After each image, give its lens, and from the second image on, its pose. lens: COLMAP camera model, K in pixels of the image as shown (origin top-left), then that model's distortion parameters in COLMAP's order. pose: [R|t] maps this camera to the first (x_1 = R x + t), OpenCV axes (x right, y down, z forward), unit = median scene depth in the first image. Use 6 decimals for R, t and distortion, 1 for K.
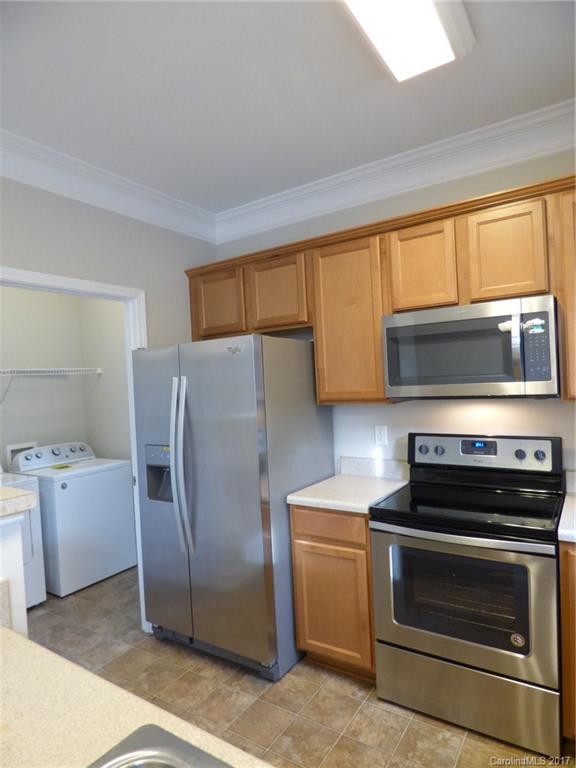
lens RADIAL K [[453.4, 0, 305.4], [0, 453.4, 392.0], [0, 0, 1]] dist [-0.024742, -0.001026]
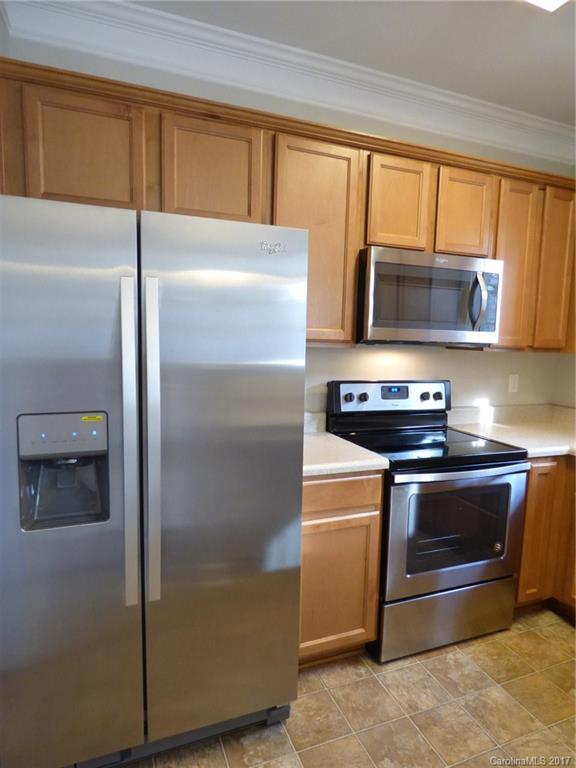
lens RADIAL K [[457.7, 0, 287.1], [0, 457.7, 386.4], [0, 0, 1]] dist [-0.024753, 0.010241]
pose [[0.593306, -0.025558, 0.804571, -0.650698], [-0.037040, 0.997570, 0.059003, 0.057770], [-0.804124, -0.064809, 0.590918, 0.596234]]
